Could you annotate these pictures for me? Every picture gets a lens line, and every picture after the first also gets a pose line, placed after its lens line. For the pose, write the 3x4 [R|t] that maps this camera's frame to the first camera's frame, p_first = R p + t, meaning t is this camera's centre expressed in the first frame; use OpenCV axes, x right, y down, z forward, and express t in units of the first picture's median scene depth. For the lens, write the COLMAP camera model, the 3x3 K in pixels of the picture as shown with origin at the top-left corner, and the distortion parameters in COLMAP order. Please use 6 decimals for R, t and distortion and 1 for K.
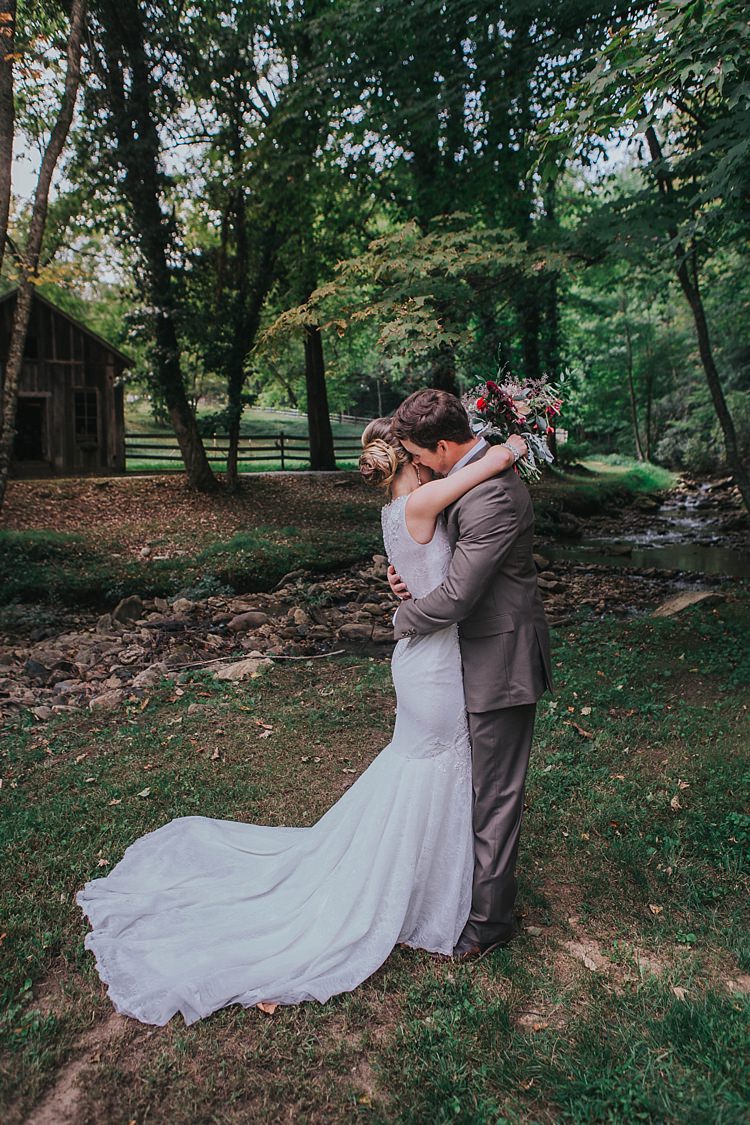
lens RADIAL K [[814.1, 0, 381.8], [0, 814.1, 570.6], [0, 0, 1]] dist [-0.097438, 0.075488]
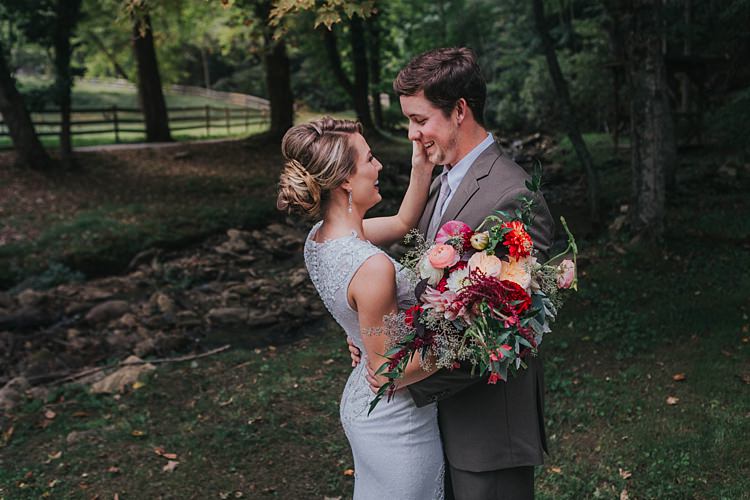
lens RADIAL K [[761.2, 0, 375.0], [0, 761.2, 250.0], [0, 0, 1]] dist [-0.093546, 0.217779]
pose [[0.976139, -0.062141, 0.208063, -0.023315], [0.055958, 0.997803, 0.035479, -0.013446], [-0.209811, -0.022990, 0.977472, 0.045840]]
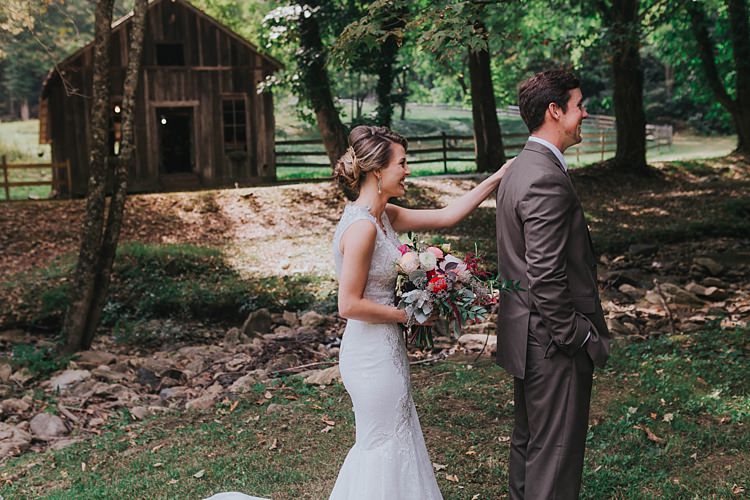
lens RADIAL K [[938.3, 0, 375.0], [0, 938.3, 250.0], [0, 0, 1]] dist [-0.011379, 0.060804]
pose [[0.973787, -0.022329, -0.226363, 0.055489], [0.013104, 0.999024, -0.042175, 0.006625], [0.227083, 0.038103, 0.973130, -0.047908]]
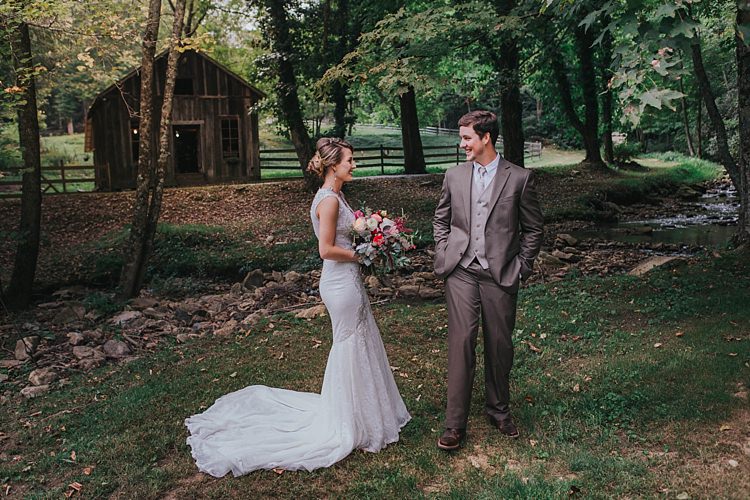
lens RADIAL K [[684.7, 0, 375.0], [0, 684.7, 250.0], [0, 0, 1]] dist [-0.055816, 0.012575]
pose [[0.987270, -0.016606, -0.158187, 0.049447], [0.014703, 0.999805, -0.013191, 0.011071], [0.158375, 0.010698, 0.987321, -0.075132]]
